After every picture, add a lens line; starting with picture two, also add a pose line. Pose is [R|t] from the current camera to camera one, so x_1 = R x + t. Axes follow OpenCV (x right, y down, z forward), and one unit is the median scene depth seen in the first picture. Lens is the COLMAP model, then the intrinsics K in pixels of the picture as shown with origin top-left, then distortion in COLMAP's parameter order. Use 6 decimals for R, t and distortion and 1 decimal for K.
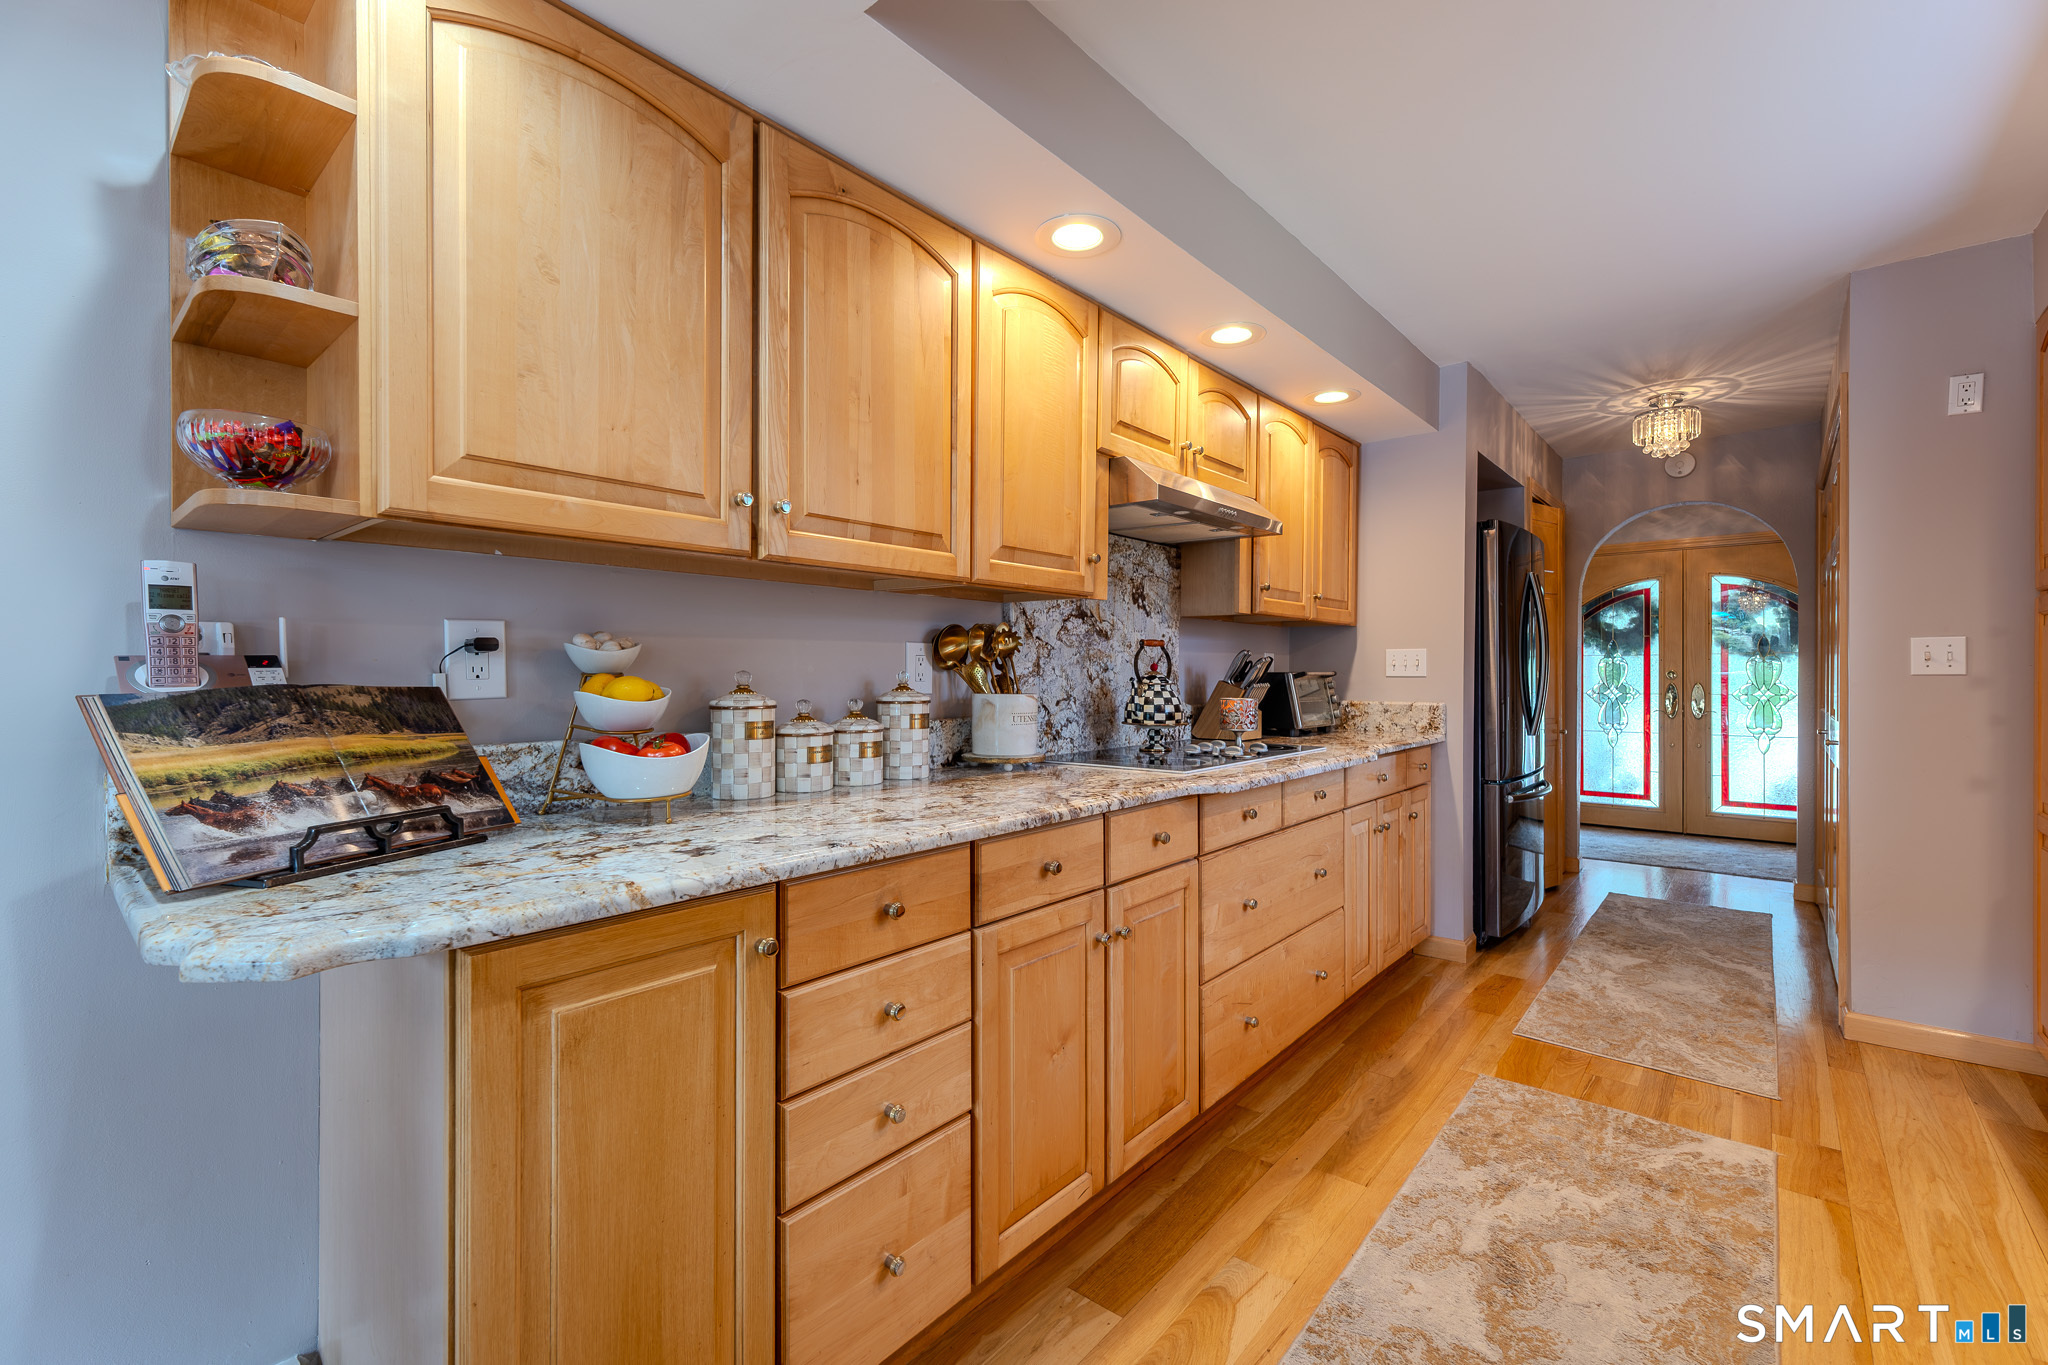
lens RADIAL K [[860.7, 0, 1030.5], [0, 860.7, 680.1], [0, 0, 1]] dist [0.003307, -0.000274]
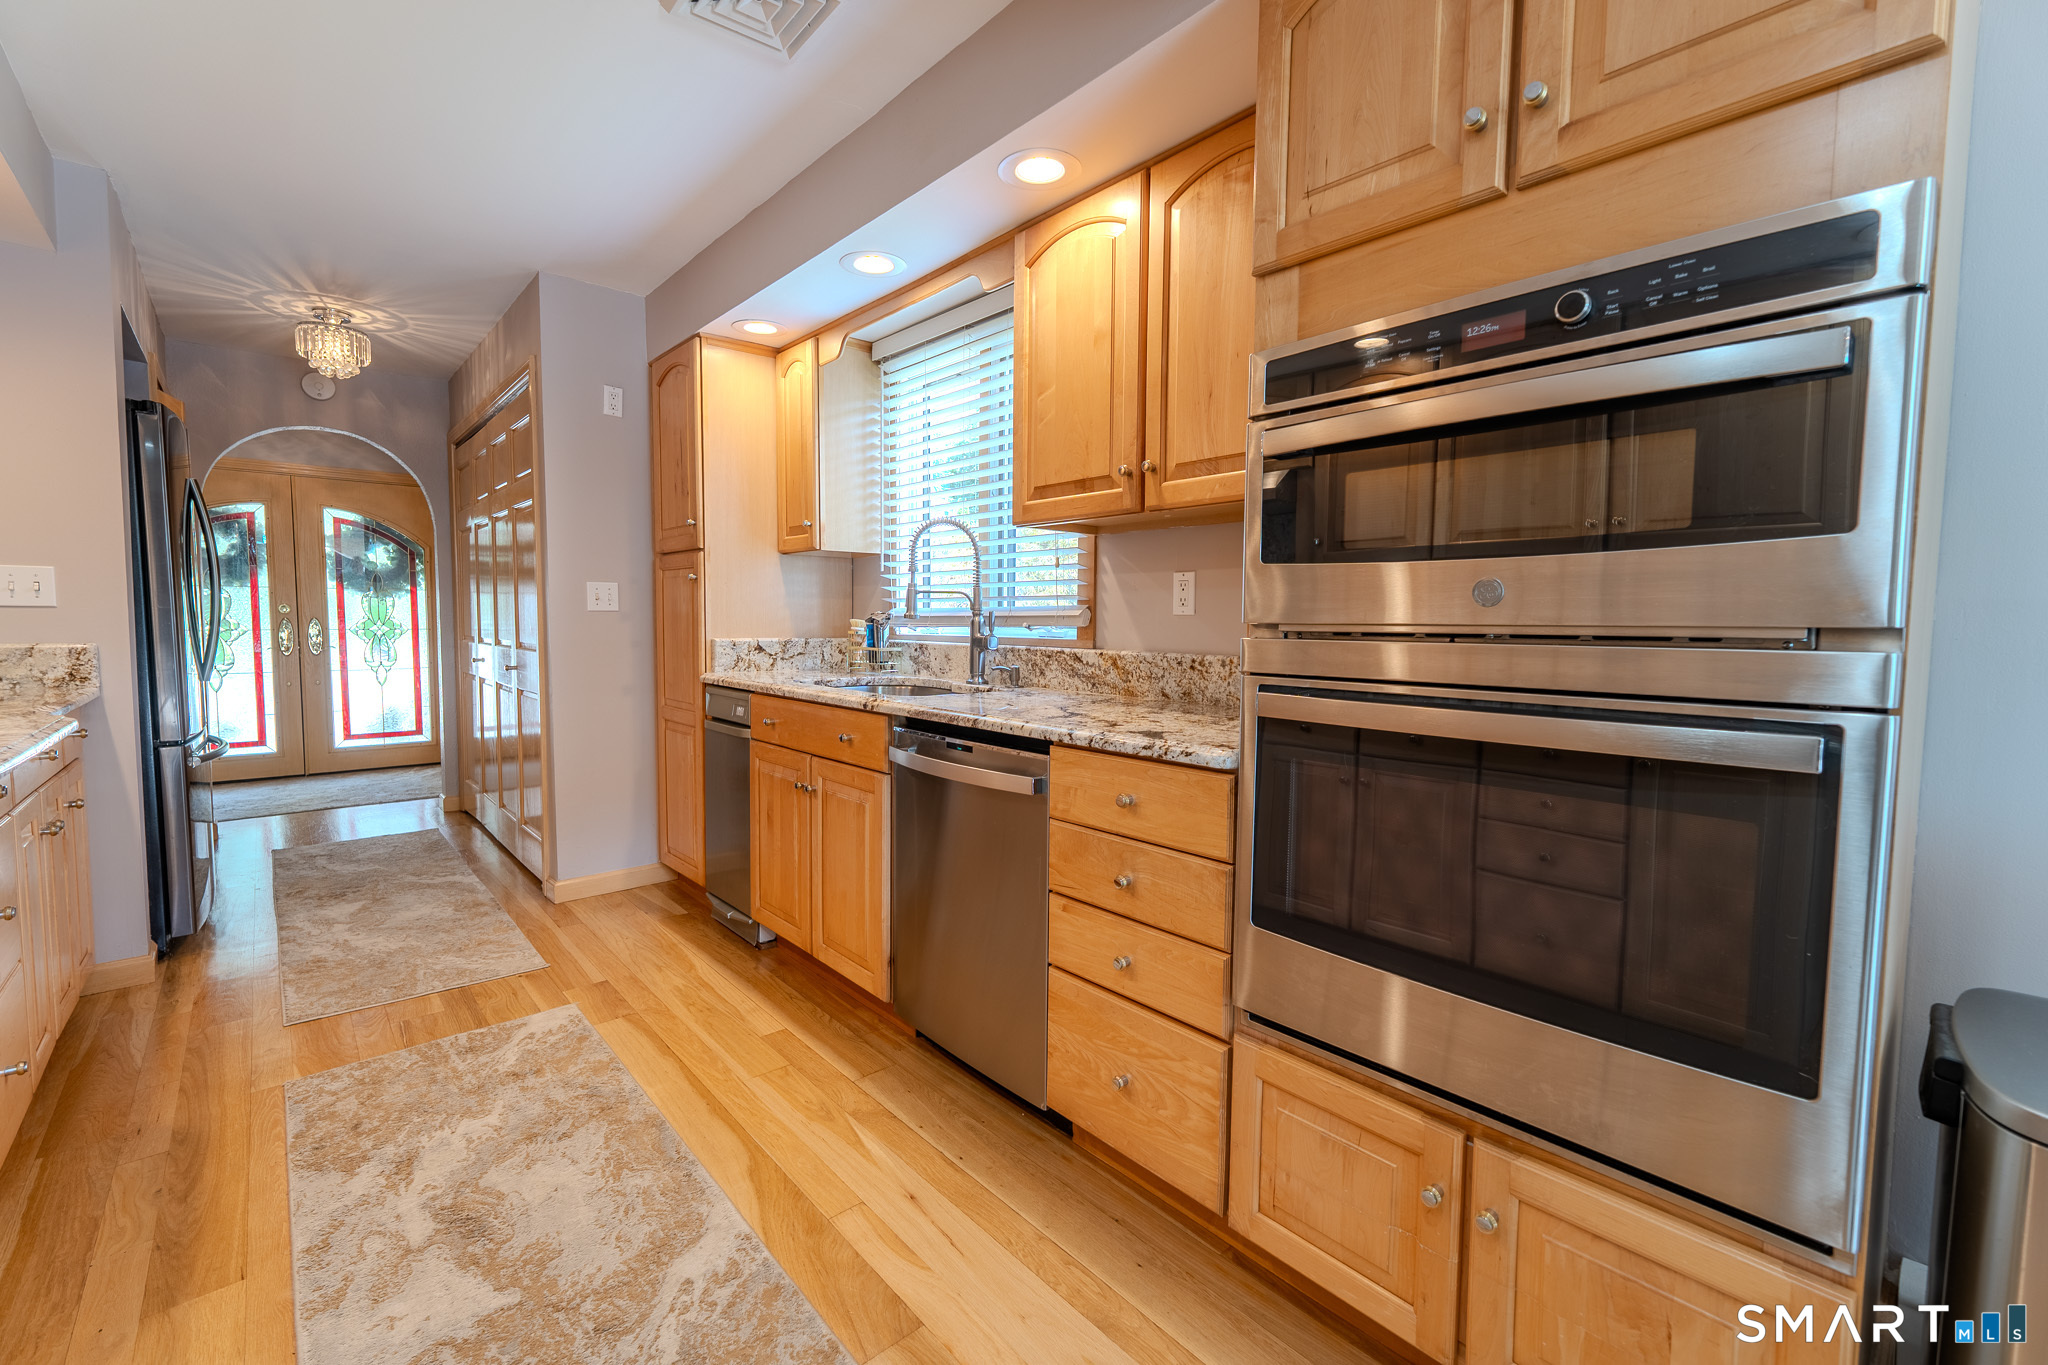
lens RADIAL K [[860.7, 0, 1030.5], [0, 860.7, 680.1], [0, 0, 1]] dist [0.003307, -0.000274]
pose [[0.135560, -0.068745, 0.988381, -0.161625], [-0.004260, 0.997540, 0.069966, 0.003905], [-0.990760, -0.013696, 0.134933, 0.152933]]
